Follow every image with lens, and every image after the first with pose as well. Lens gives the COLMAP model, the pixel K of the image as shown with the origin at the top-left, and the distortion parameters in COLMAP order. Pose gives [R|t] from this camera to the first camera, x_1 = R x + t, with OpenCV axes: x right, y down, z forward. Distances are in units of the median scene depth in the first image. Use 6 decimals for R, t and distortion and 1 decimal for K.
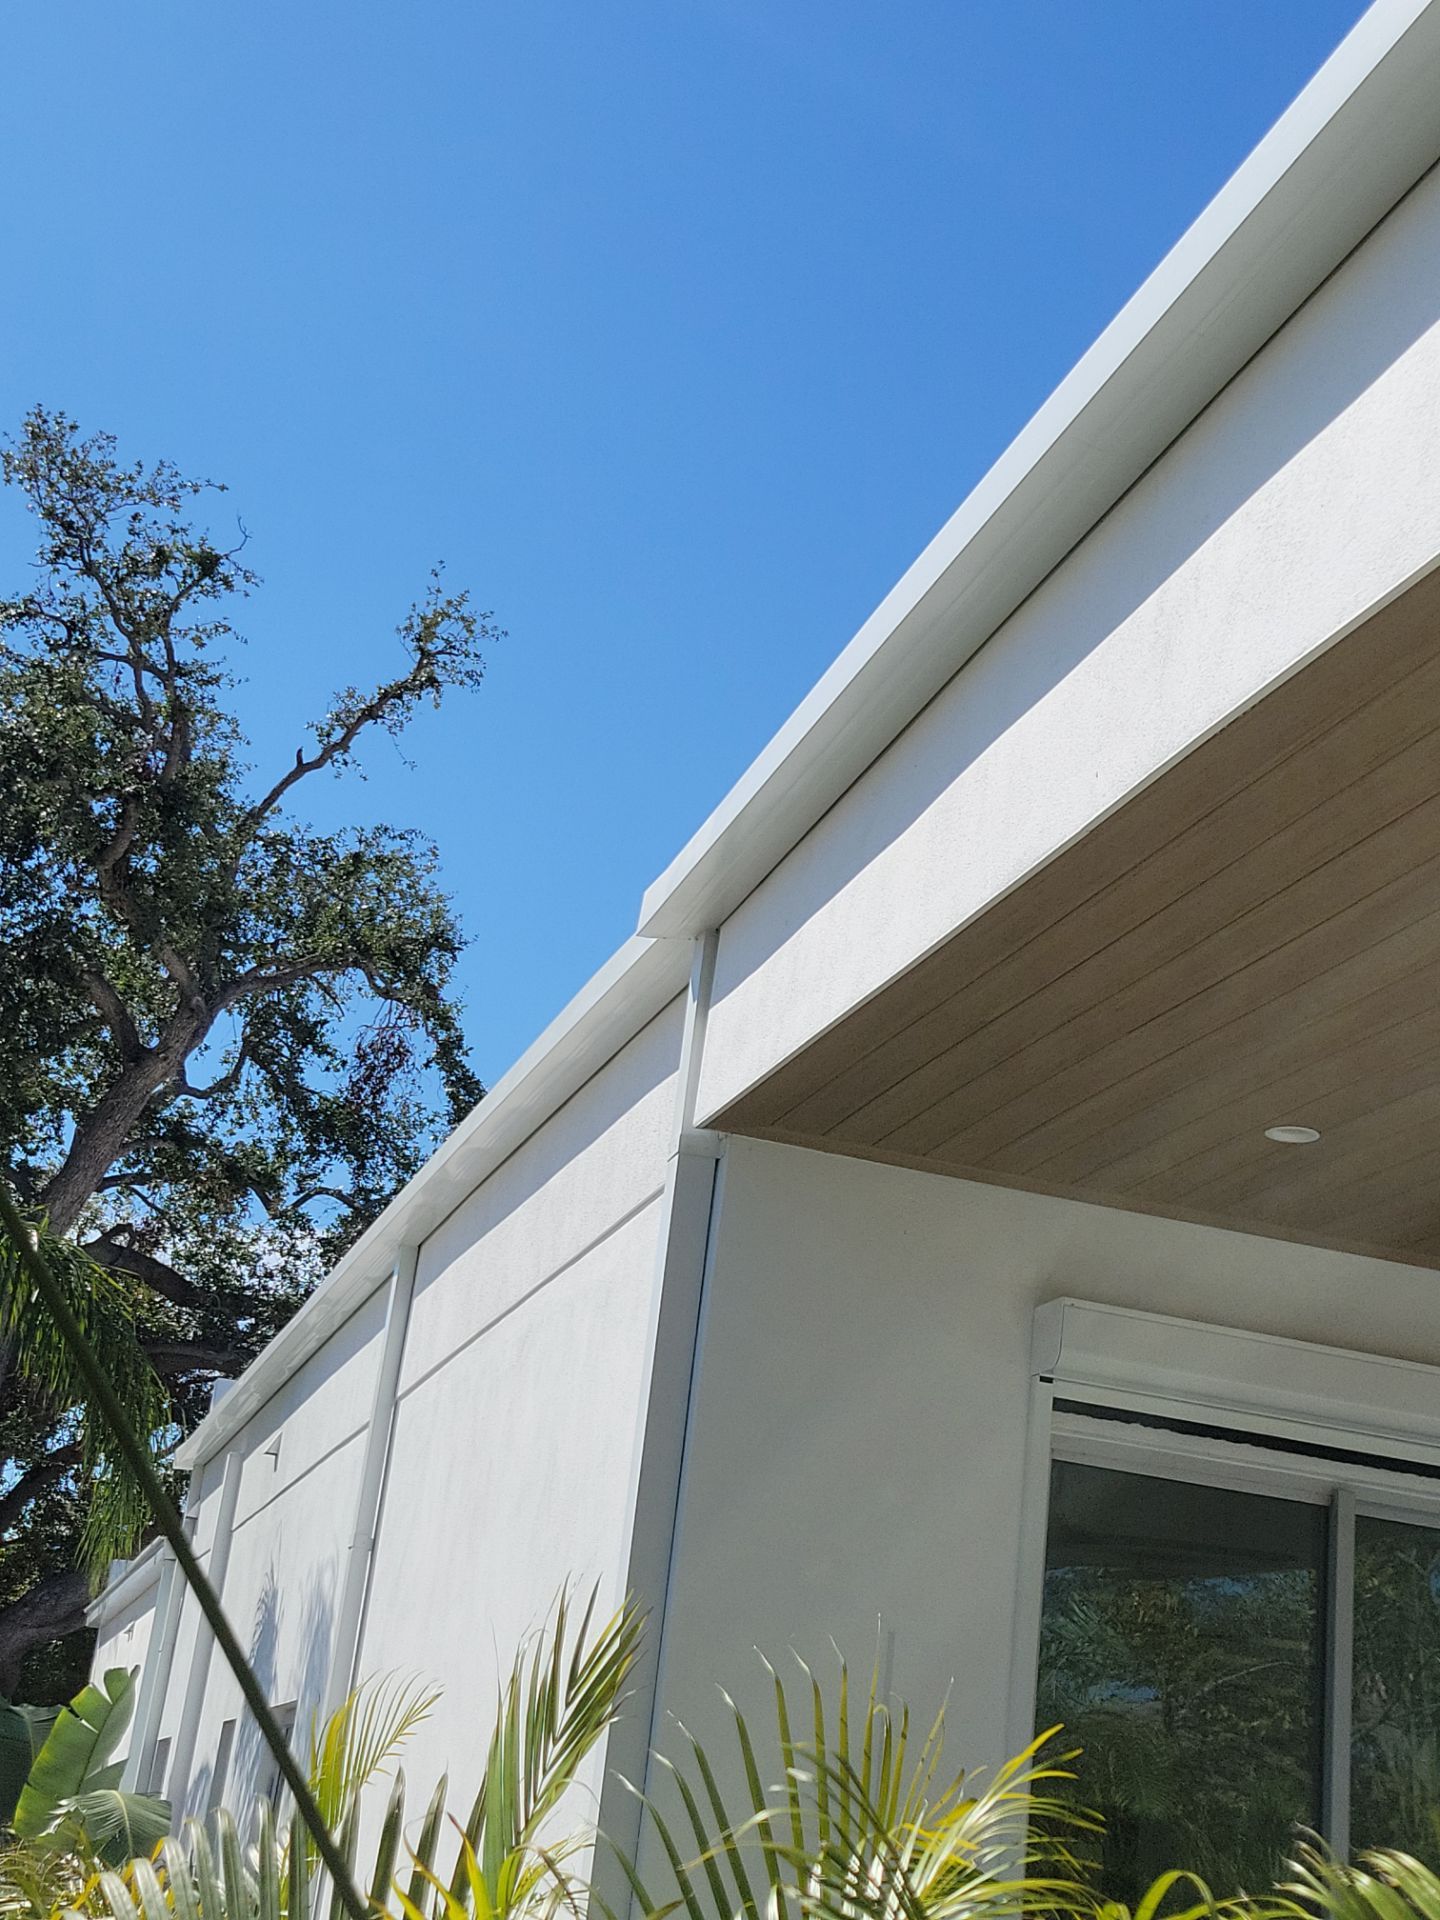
lens RADIAL K [[2649.8, 0, 717.8], [0, 2649.8, 953.8], [0, 0, 1]] dist [0.067726, 0.000000]
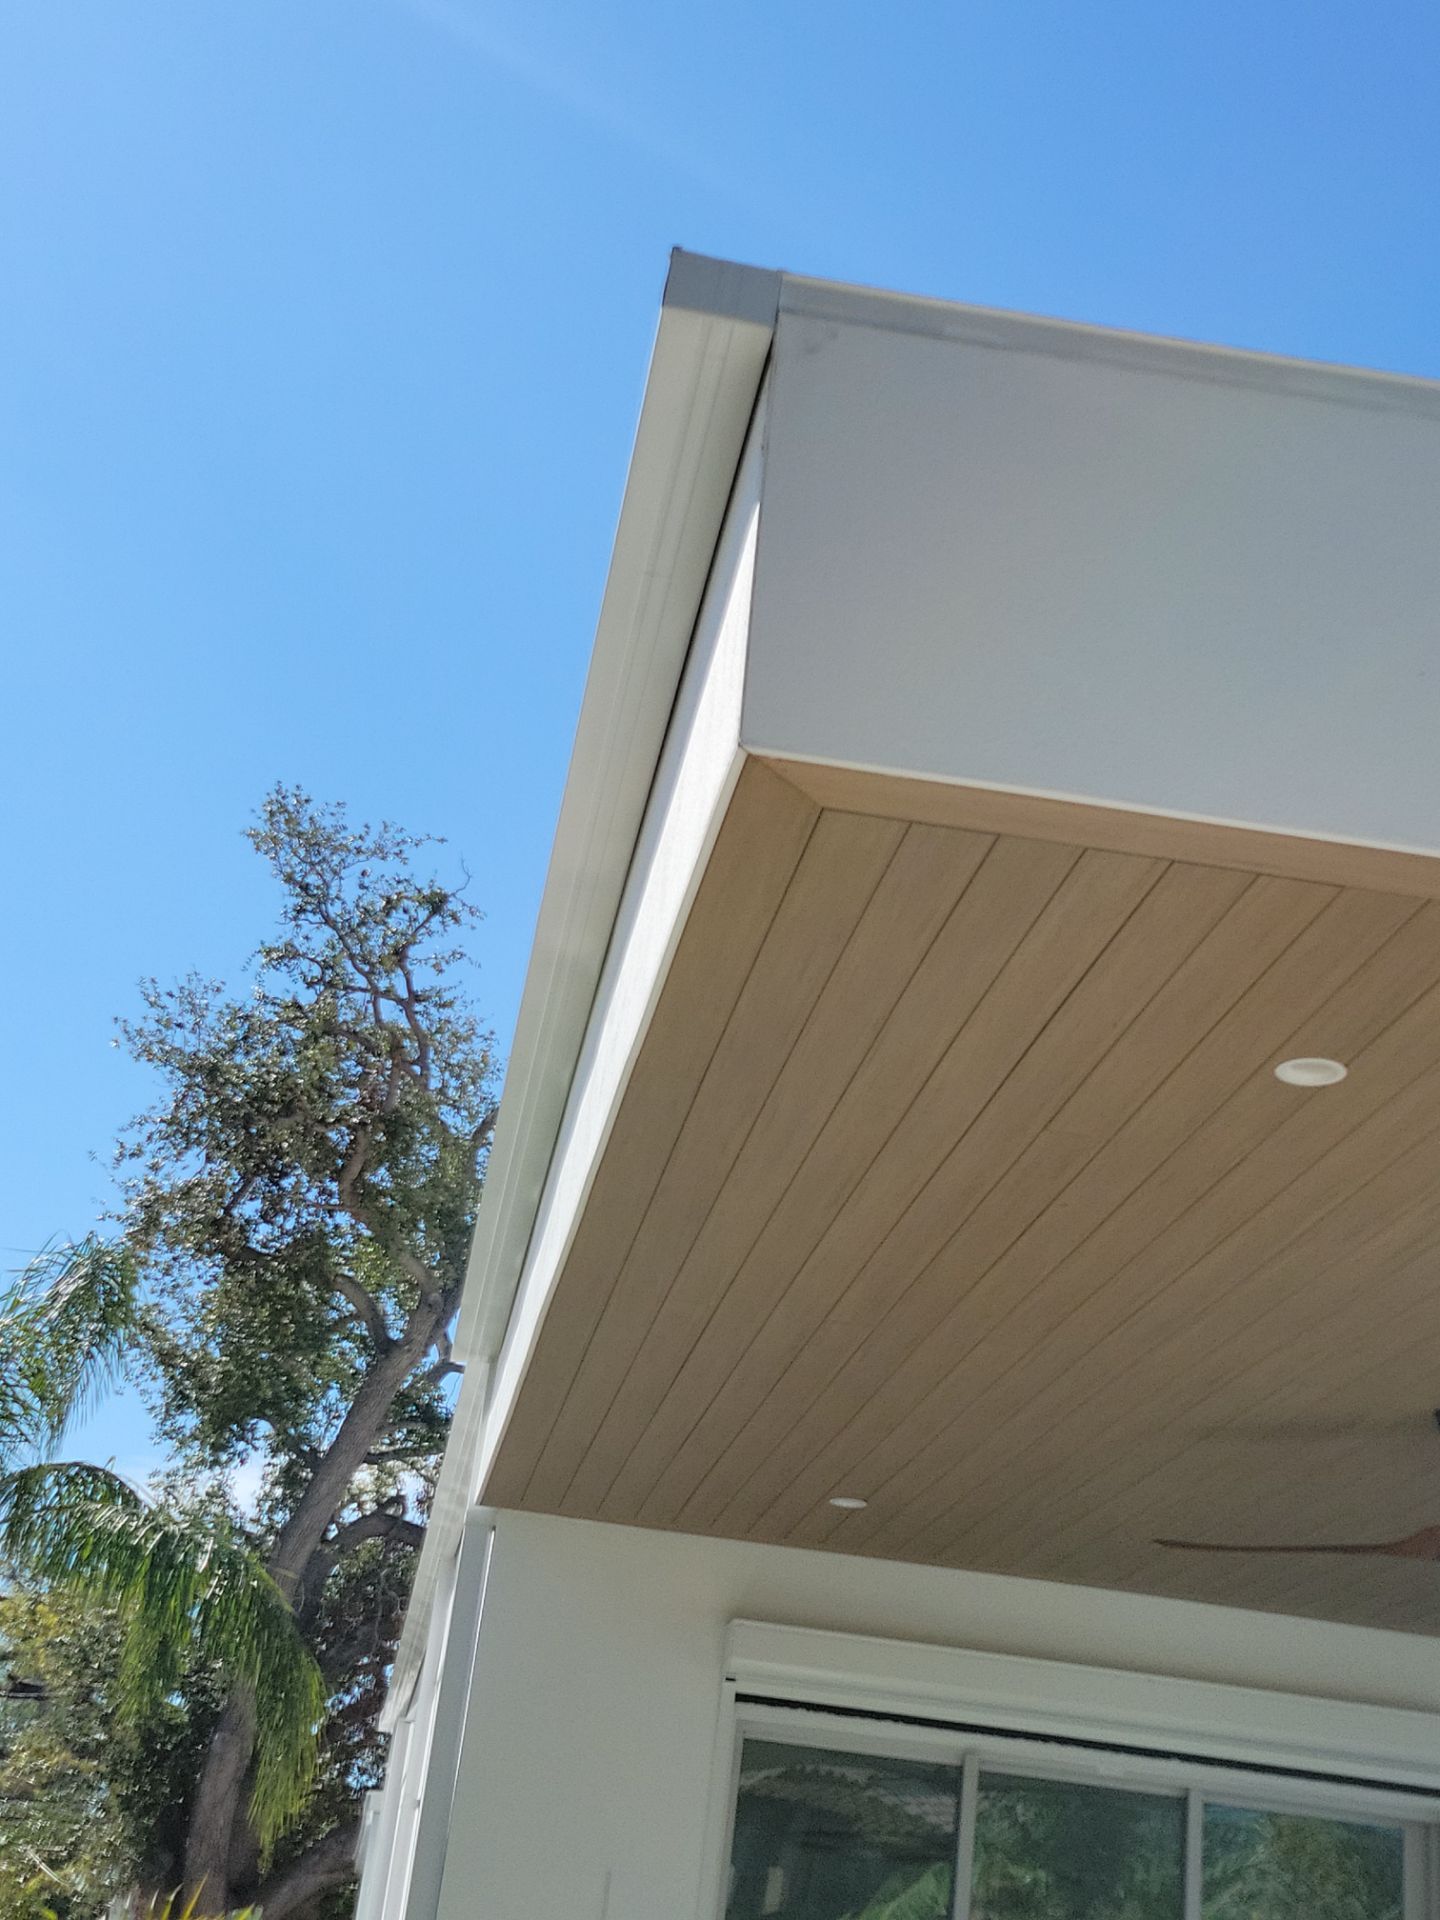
lens RADIAL K [[2649.8, 0, 729.7], [0, 2649.8, 970.2], [0, 0, 1]] dist [0.067726, 0.000000]
pose [[0.988706, -0.066547, -0.134283, 0.085388], [0.056409, 0.995361, -0.077944, -0.024904], [0.138847, 0.069489, 0.987873, -0.098271]]
